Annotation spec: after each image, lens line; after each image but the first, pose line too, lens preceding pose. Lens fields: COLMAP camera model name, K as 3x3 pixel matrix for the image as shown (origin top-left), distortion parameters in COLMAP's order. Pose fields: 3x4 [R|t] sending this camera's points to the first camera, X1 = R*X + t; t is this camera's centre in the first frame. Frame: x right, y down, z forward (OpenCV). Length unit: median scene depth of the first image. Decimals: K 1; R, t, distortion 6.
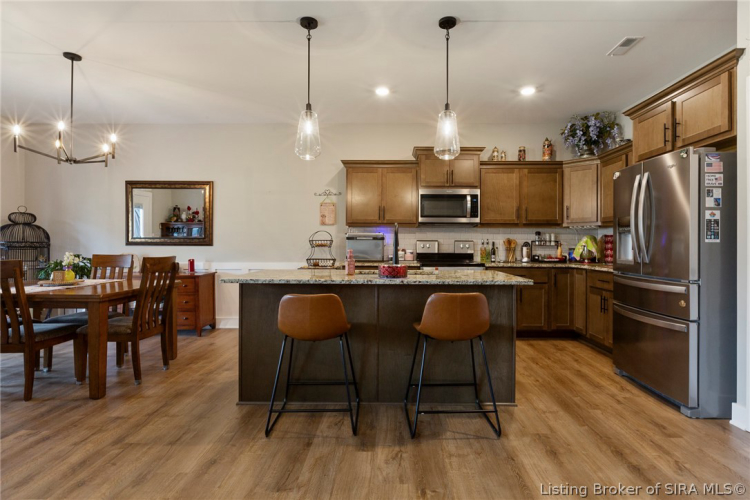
lens RADIAL K [[376.2, 0, 384.8], [0, 376.2, 245.5], [0, 0, 1]] dist [-0.001509, -0.000846]
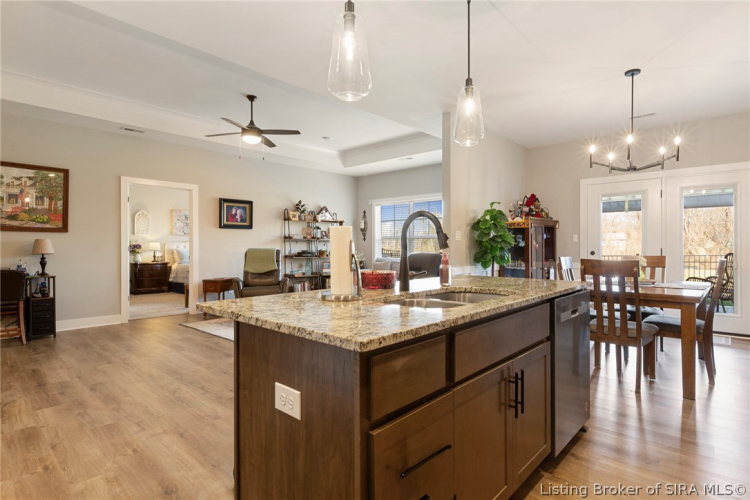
lens RADIAL K [[385.4, 0, 375.0], [0, 385.4, 250.0], [0, 0, 1]] dist [-0.005907, -0.001184]
pose [[-0.677512, 0.003428, -0.735504, 0.350129], [-0.002619, 0.999972, 0.007072, 0.001052], [0.735507, 0.006718, -0.677484, 0.880696]]
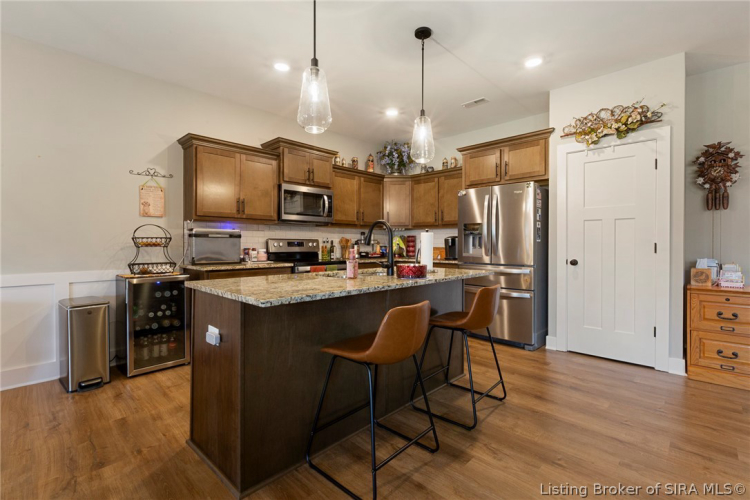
lens RADIAL K [[336.9, 0, 375.0], [0, 336.9, 250.0], [0, 0, 1]] dist [-0.002872, -0.000214]
pose [[0.695035, -0.016954, 0.718776, -0.379146], [0.003209, 0.999785, 0.020479, -0.002117], [-0.718969, -0.011927, 0.694940, 0.270556]]
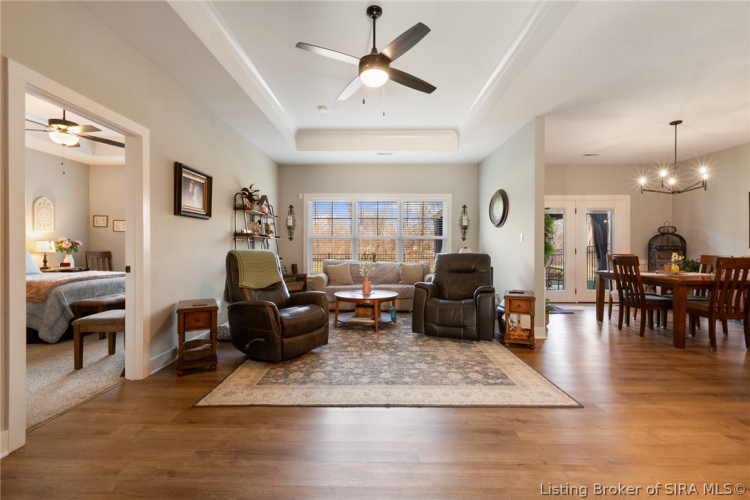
lens RADIAL K [[331.3, 0, 375.0], [0, 331.3, 250.0], [0, 0, 1]] dist [-0.006301, -0.000546]
pose [[-0.020749, 0.004515, -0.999775, 0.377678], [-0.001543, 0.999988, 0.004548, 0.002521], [0.999784, 0.001637, -0.020742, -0.132575]]
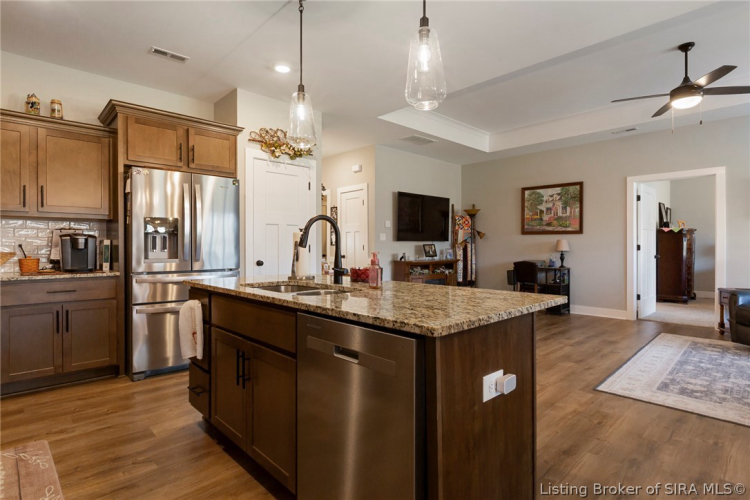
lens RADIAL K [[385.4, 0, 375.0], [0, 385.4, 250.0], [0, 0, 1]] dist [-0.005907, -0.001184]
pose [[-0.685524, -0.009191, 0.727992, -0.380357], [-0.000086, 0.999921, 0.012542, 0.000770], [-0.728050, 0.008536, -0.685471, 0.928643]]
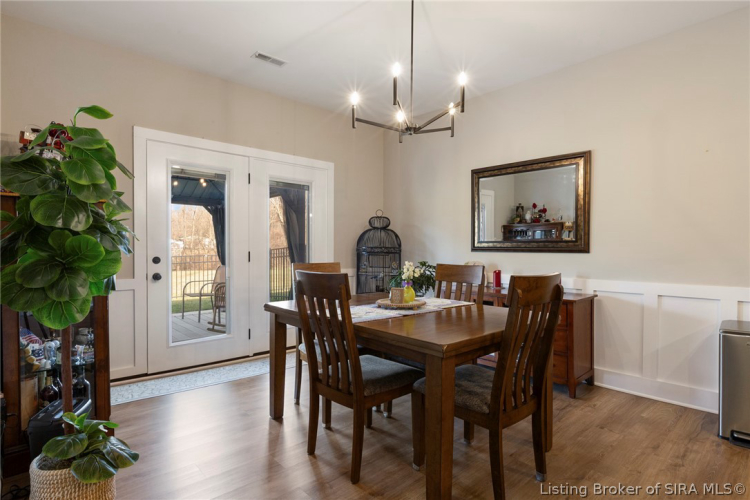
lens RADIAL K [[385.4, 0, 375.0], [0, 385.4, 250.0], [0, 0, 1]] dist [-0.005907, -0.001184]
pose [[0.674005, 0.002457, -0.738722, -0.257283], [-0.004696, 0.999989, -0.000959, -0.001870], [0.738712, 0.004116, 0.674009, 0.343584]]
